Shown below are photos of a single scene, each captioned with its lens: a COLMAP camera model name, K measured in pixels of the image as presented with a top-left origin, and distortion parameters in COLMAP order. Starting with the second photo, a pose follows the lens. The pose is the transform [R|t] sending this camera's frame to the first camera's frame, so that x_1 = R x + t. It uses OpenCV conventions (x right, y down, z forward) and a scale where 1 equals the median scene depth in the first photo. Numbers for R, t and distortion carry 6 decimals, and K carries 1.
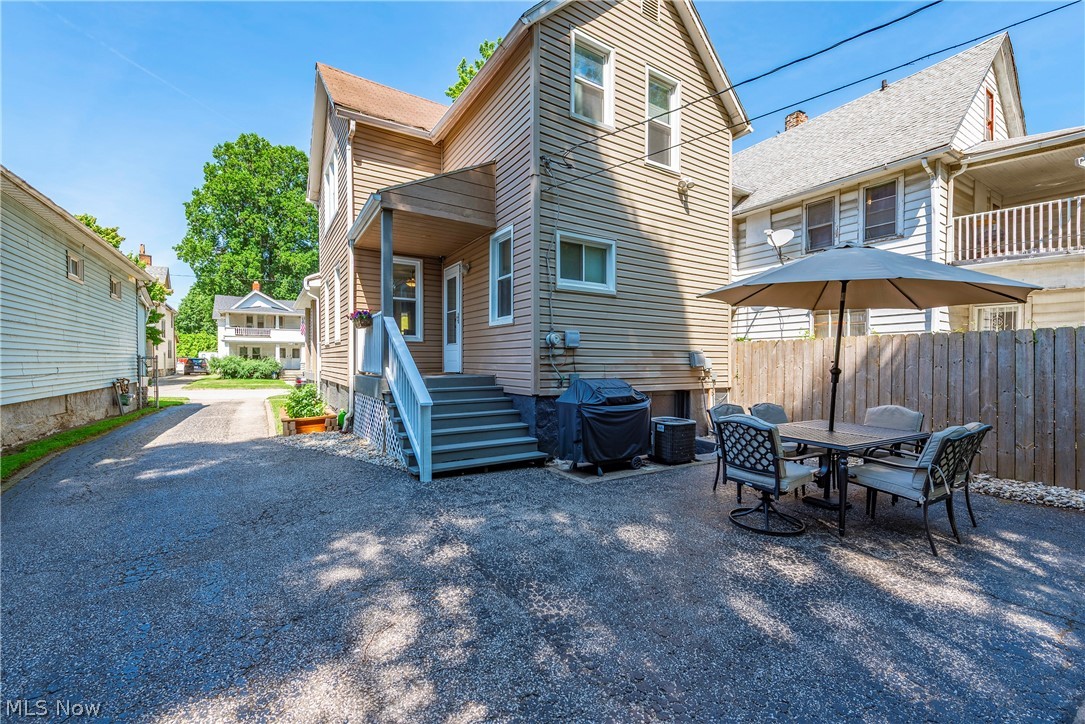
lens RADIAL K [[439.2, 0, 537.0], [0, 439.2, 365.2], [0, 0, 1]] dist [0.007972, -0.000659]
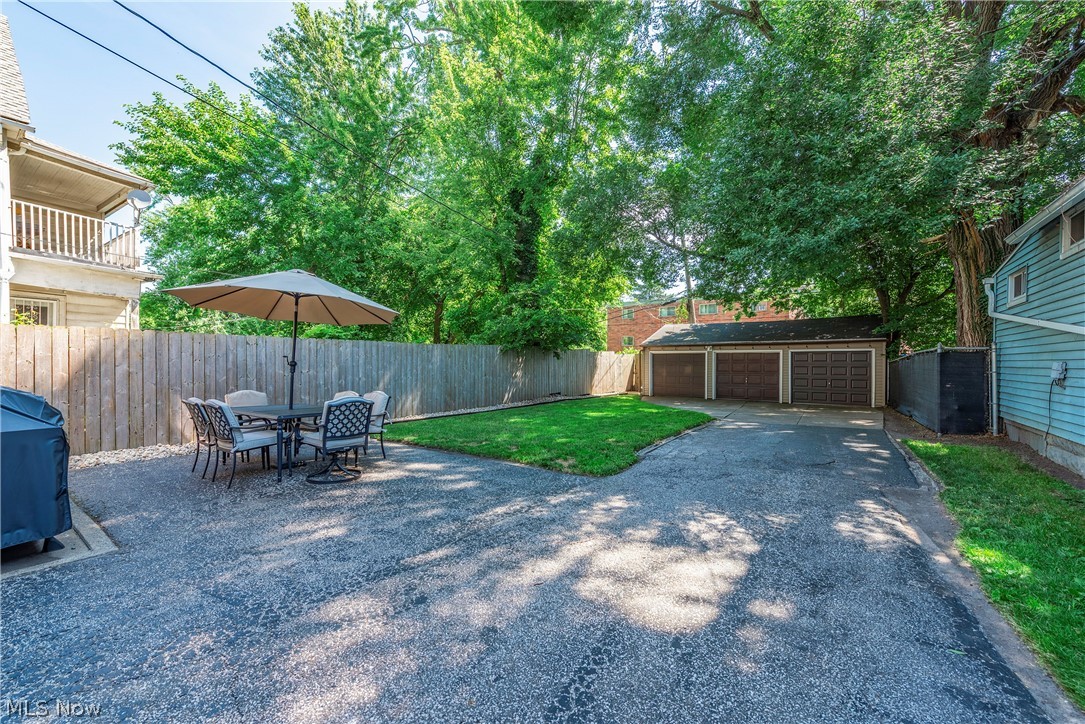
lens RADIAL K [[439.2, 0, 537.0], [0, 439.2, 365.2], [0, 0, 1]] dist [0.007972, -0.000659]
pose [[-0.387093, -0.010385, 0.921982, -0.518197], [-0.004034, 0.999946, 0.009570, 0.001461], [-0.922032, -0.000015, -0.387114, 0.522099]]
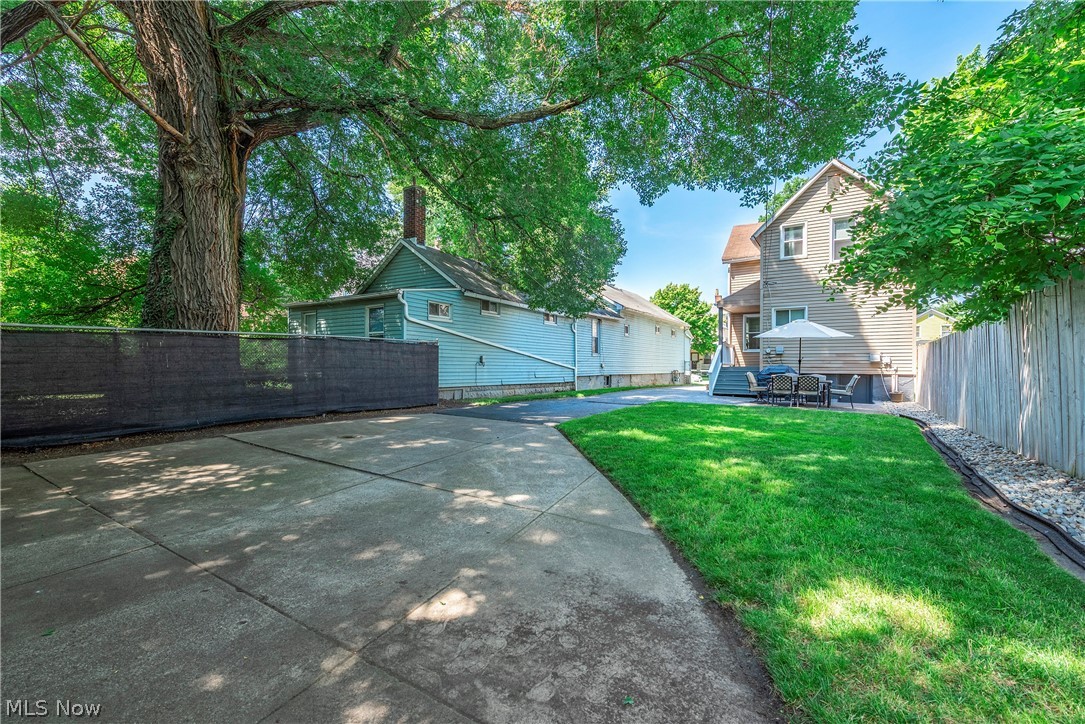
lens RADIAL K [[464.7, 0, 542.5], [0, 464.7, 362.0], [0, 0, 1]] dist [0.000501, -0.000019]
pose [[0.423338, -0.012322, -0.905888, 1.781992], [-0.002182, 0.999891, -0.014620, 0.040723], [0.905969, 0.008166, 0.423264, -1.241794]]
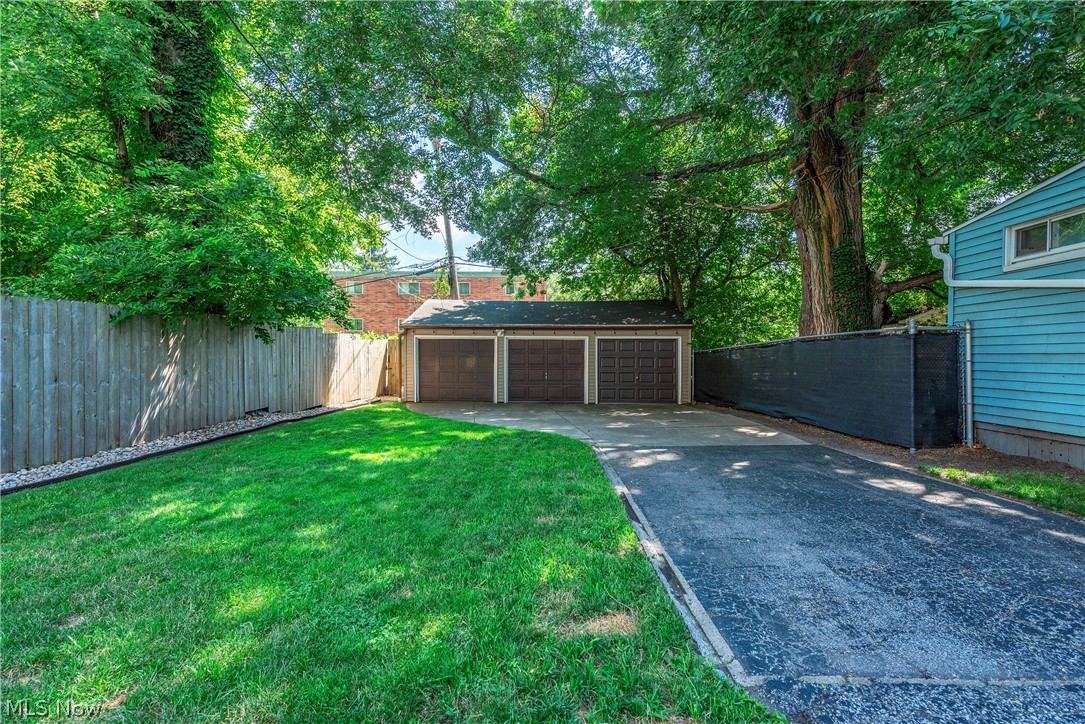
lens RADIAL K [[495.3, 0, 540.1], [0, 495.3, 365.9], [0, 0, 1]] dist [0.002267, 0.000171]
pose [[-0.838008, -0.016837, 0.545399, 0.179417], [-0.006408, 0.999759, 0.021018, 0.018949], [-0.545621, 0.014118, -0.837913, 0.253261]]
